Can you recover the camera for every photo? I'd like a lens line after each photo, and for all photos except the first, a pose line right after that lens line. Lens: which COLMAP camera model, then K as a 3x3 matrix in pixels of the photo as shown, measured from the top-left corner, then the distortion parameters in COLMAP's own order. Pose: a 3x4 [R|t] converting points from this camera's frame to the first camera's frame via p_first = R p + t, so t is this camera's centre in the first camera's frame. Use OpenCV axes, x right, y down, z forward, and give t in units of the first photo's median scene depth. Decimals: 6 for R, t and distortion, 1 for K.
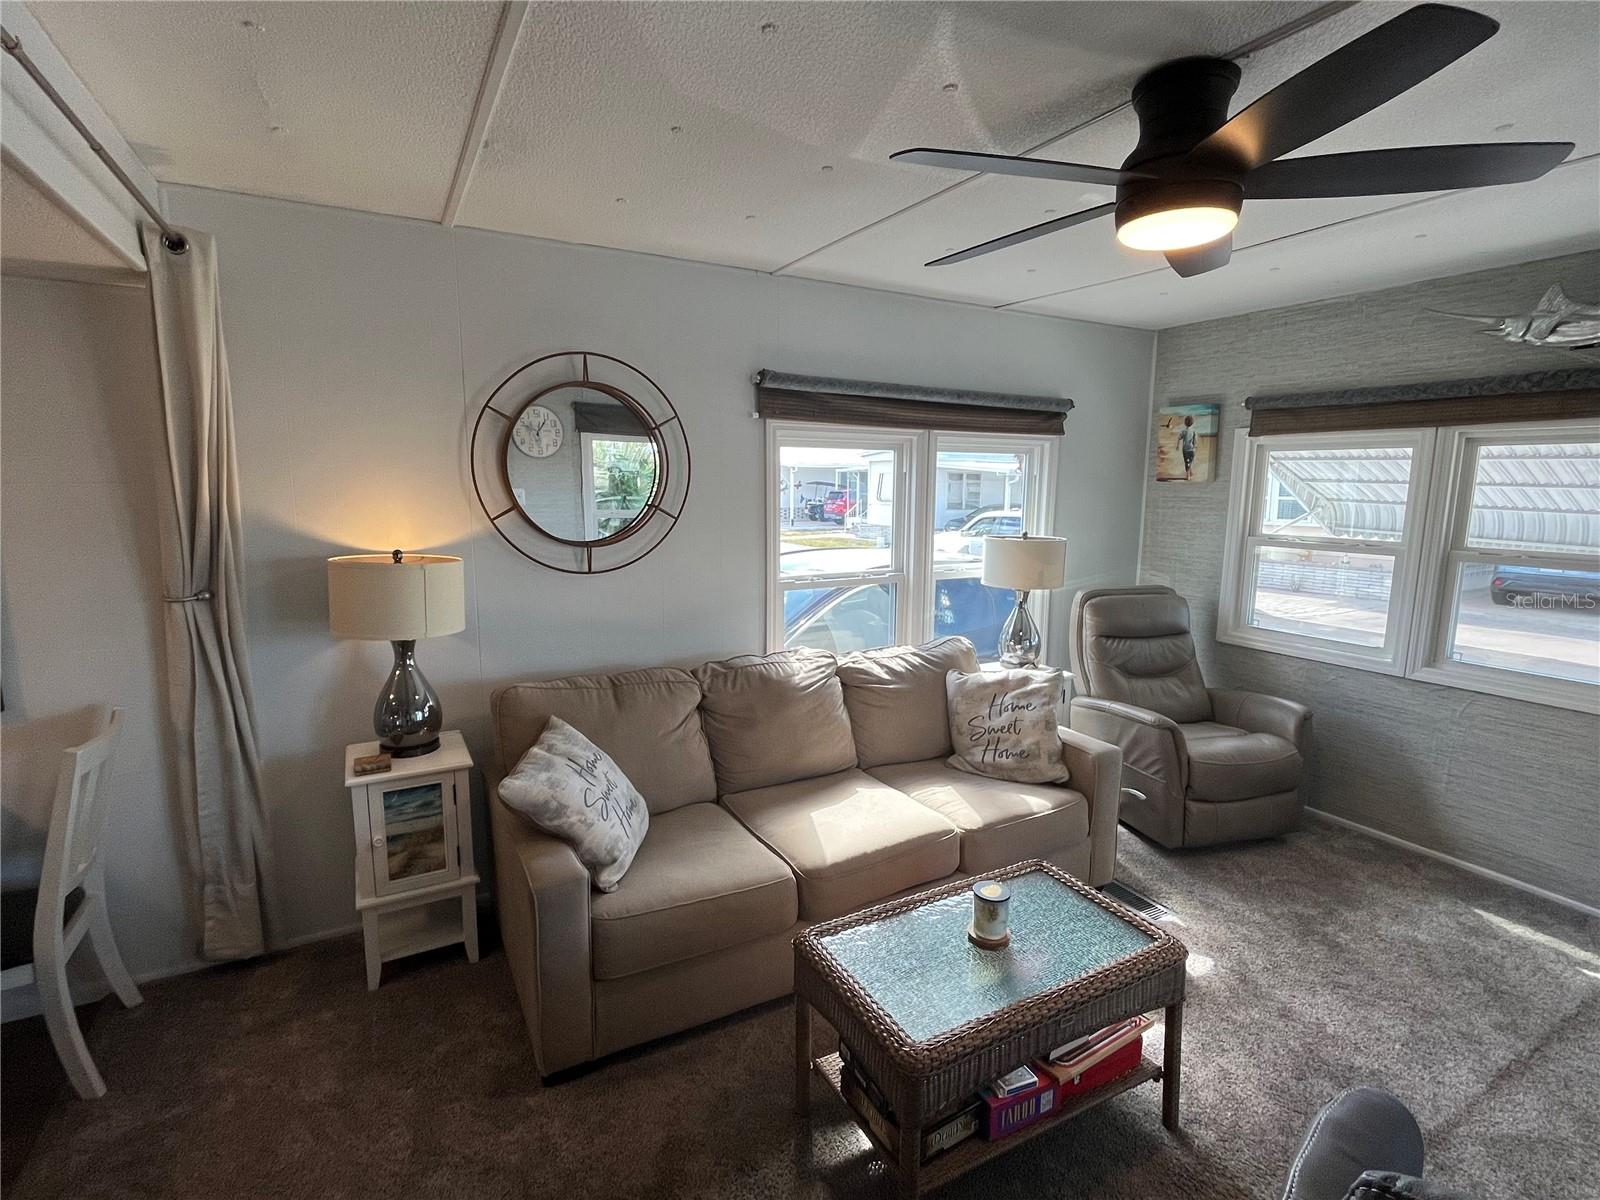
lens RADIAL K [[766.3, 0, 800.0], [0, 766.3, 600.0], [0, 0, 1]] dist [-0.002957, -0.000682]
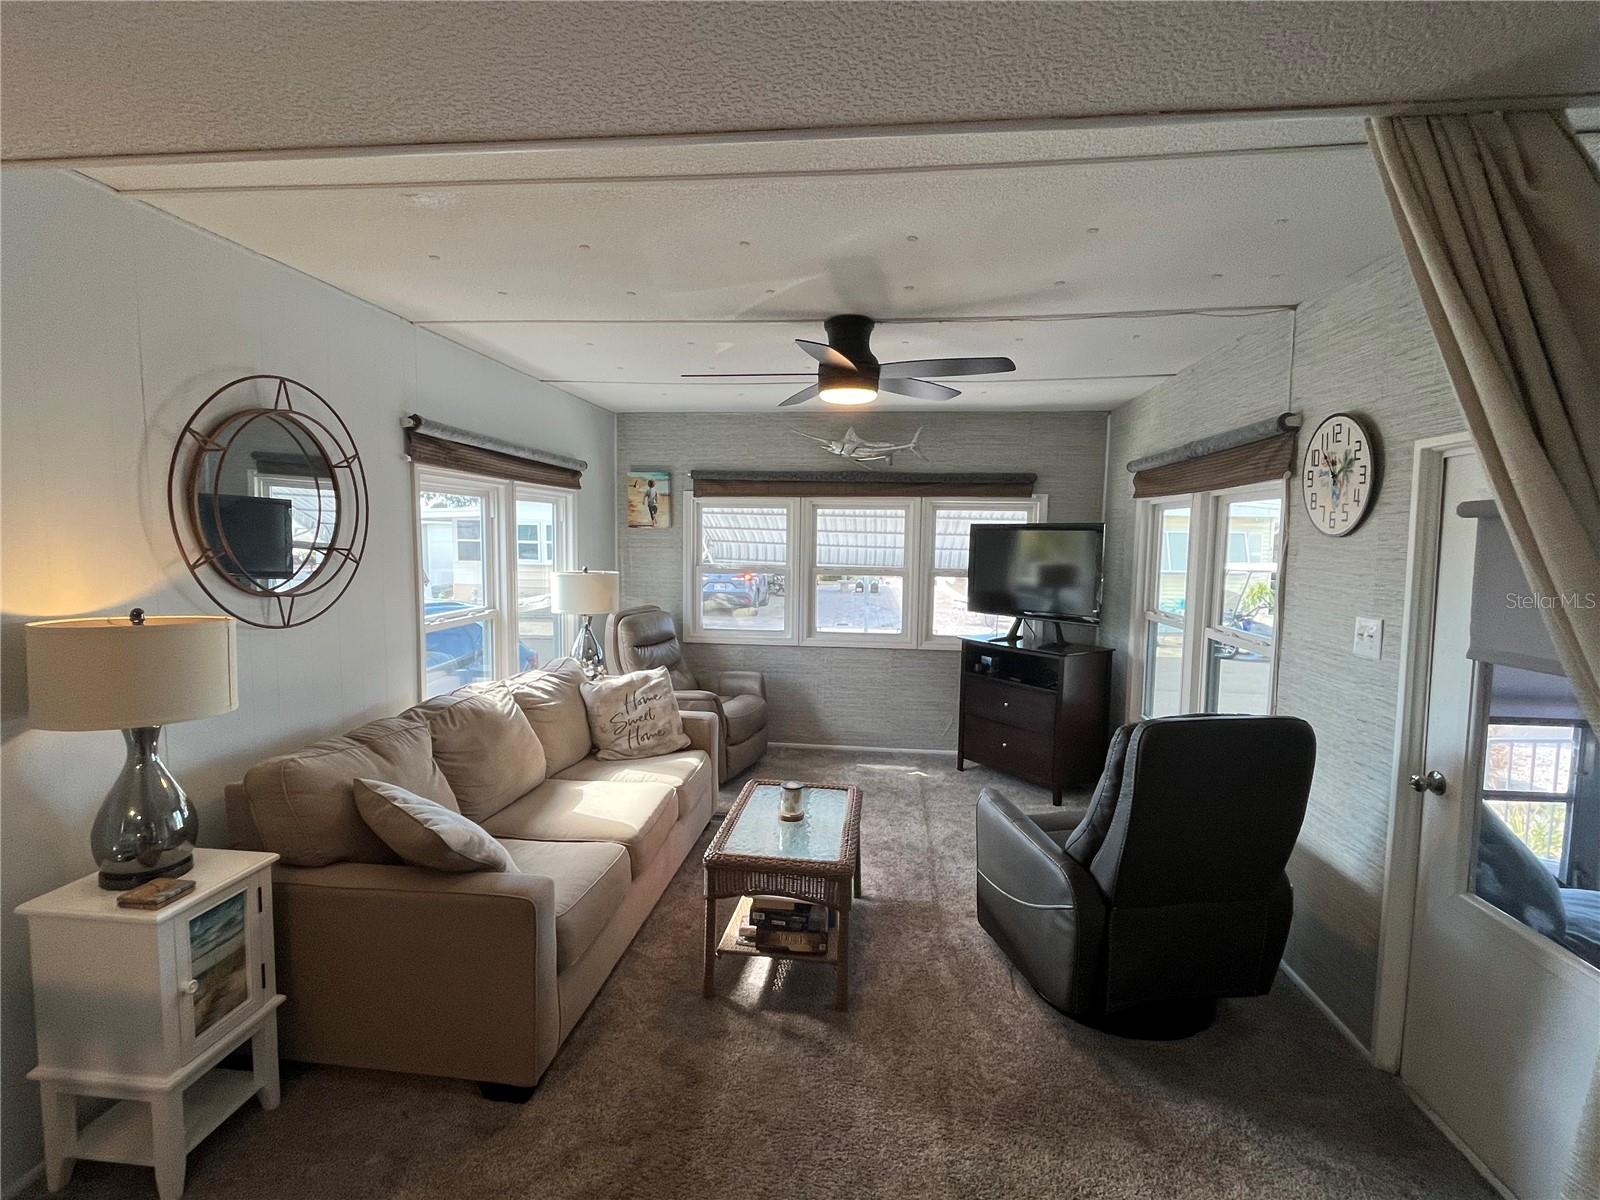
lens RADIAL K [[766.3, 0, 800.0], [0, 766.3, 600.0], [0, 0, 1]] dist [-0.002957, -0.000682]
pose [[0.576717, -0.068550, 0.814063, -0.590681], [0.117308, 0.993095, 0.000520, 0.002171], [-0.808478, 0.095196, 0.580777, 0.021622]]
